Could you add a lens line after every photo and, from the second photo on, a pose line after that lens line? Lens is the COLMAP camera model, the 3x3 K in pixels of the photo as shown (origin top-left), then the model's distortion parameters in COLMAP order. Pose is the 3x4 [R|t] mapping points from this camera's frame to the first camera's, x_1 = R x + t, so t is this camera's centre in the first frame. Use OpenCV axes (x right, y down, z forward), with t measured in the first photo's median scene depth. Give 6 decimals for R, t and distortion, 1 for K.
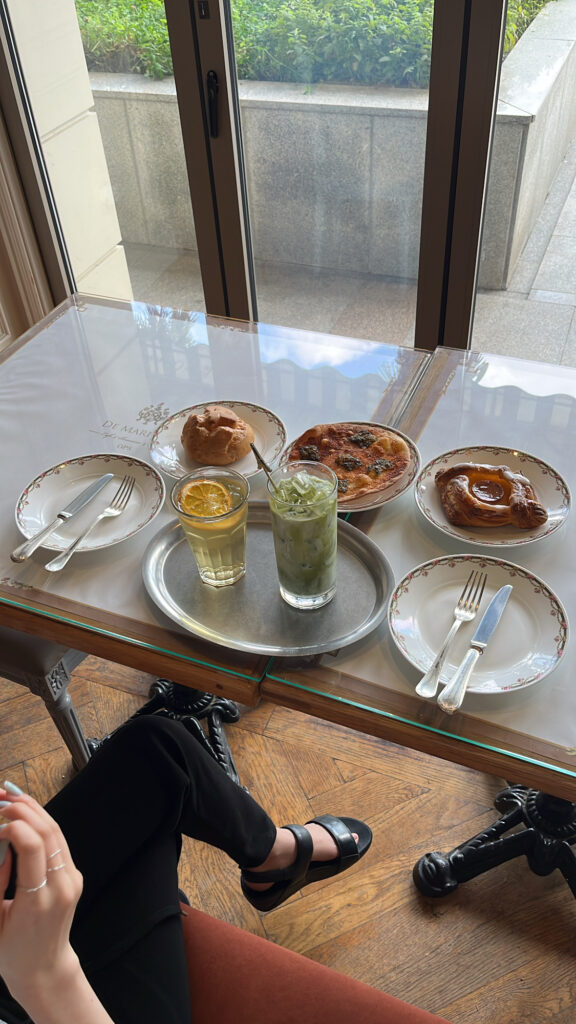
lens RADIAL K [[825.0, 0, 285.6], [0, 825.0, 510.0], [0, 0, 1]] dist [0.084026, -0.011044]
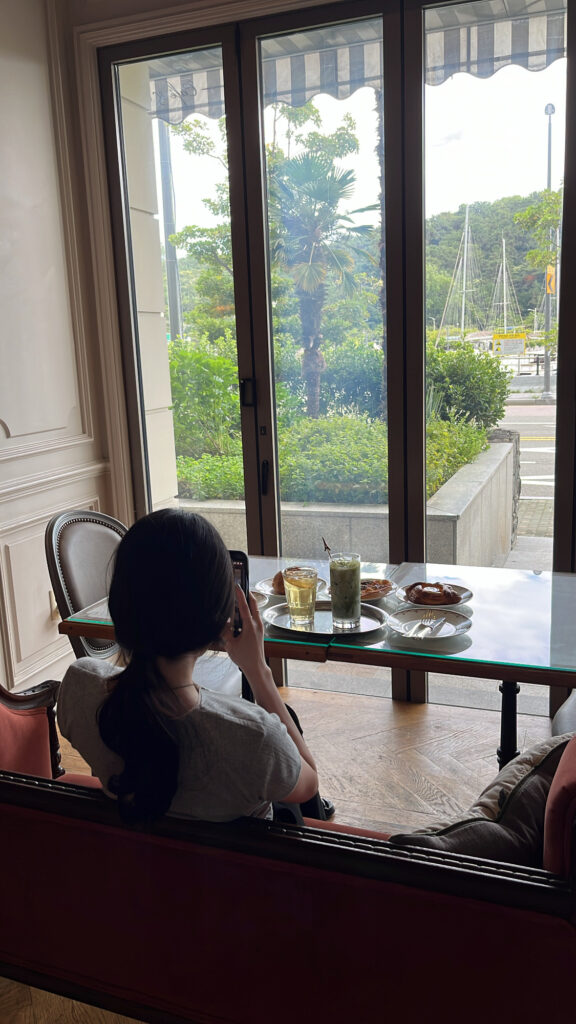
lens RADIAL K [[825.0, 0, 285.6], [0, 825.0, 510.0], [0, 0, 1]] dist [0.084026, -0.011044]
pose [[0.999593, 0.004846, 0.028125, -0.049999], [0.009955, 0.864387, -0.502728, 0.240908], [-0.026747, 0.502803, 0.863987, -0.245536]]
